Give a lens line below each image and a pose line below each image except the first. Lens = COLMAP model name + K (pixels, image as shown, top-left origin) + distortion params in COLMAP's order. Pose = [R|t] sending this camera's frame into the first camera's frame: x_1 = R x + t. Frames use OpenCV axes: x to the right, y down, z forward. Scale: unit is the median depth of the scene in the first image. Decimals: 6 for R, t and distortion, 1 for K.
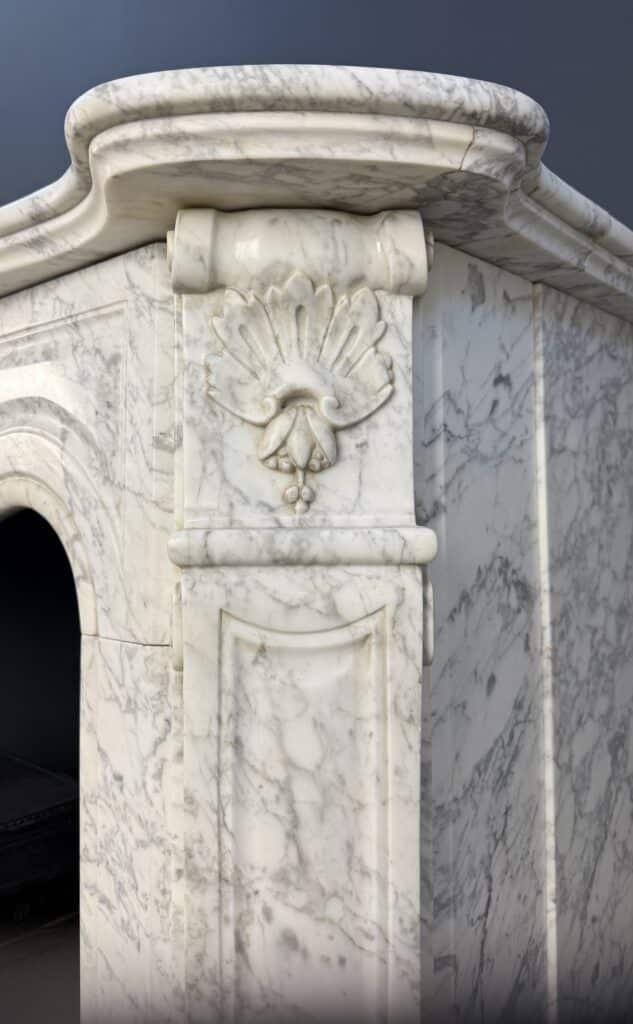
lens RADIAL K [[810.1, 0, 289.9], [0, 810.1, 464.1], [0, 0, 1]] dist [0.101658, -0.201400]
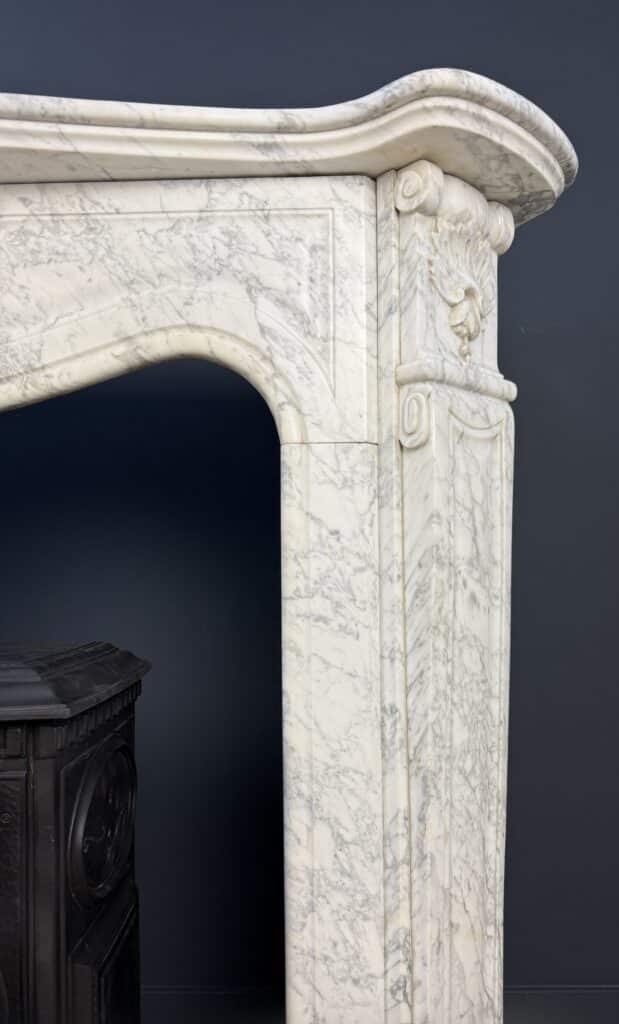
lens RADIAL K [[771.6, 0, 282.7], [0, 771.6, 552.7], [0, 0, 1]] dist [0.104445, -0.205870]
pose [[0.753929, 0.024784, 0.656489, -1.321587], [-0.033407, 0.999442, 0.000635, 0.465046], [-0.656106, -0.022410, 0.754336, 0.009140]]
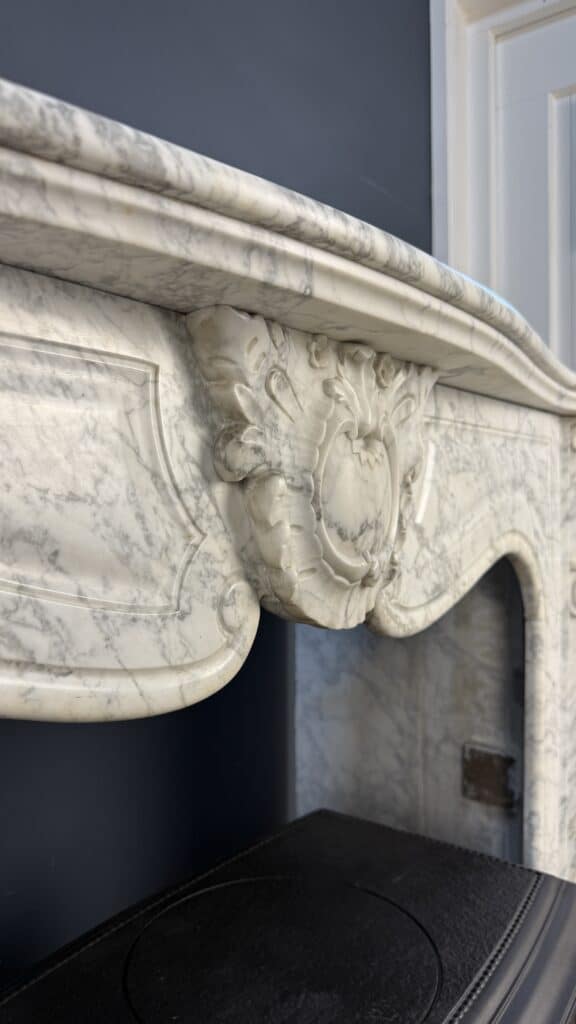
lens RADIAL K [[722.9, 0, 275.0], [0, 722.9, 513.3], [0, 0, 1]] dist [0.088291, -0.177102]
pose [[-0.082283, -0.012914, 0.996525, -2.119237], [-0.054244, 0.998492, 0.008460, -0.010695], [-0.995132, -0.053360, -0.082860, 2.033972]]
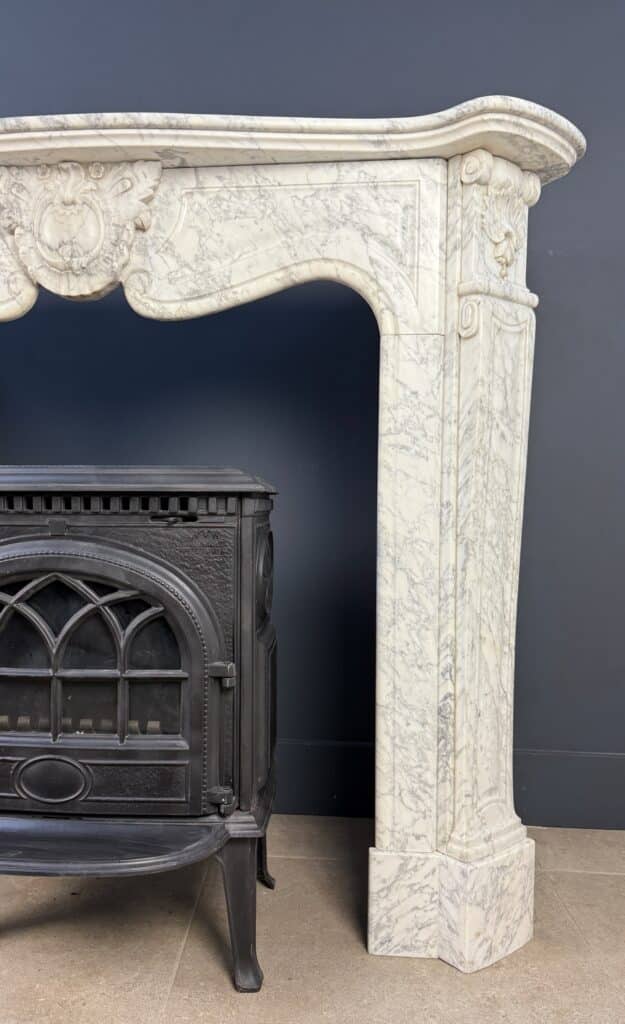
lens RADIAL K [[790.7, 0, 253.5], [0, 790.7, 523.9], [0, 0, 1]] dist [0.087266, -0.158934]
pose [[0.800656, -0.008213, 0.599067, -2.142178], [-0.046819, 0.995991, 0.076229, 0.668268], [-0.597292, -0.089081, 0.797062, -0.624925]]
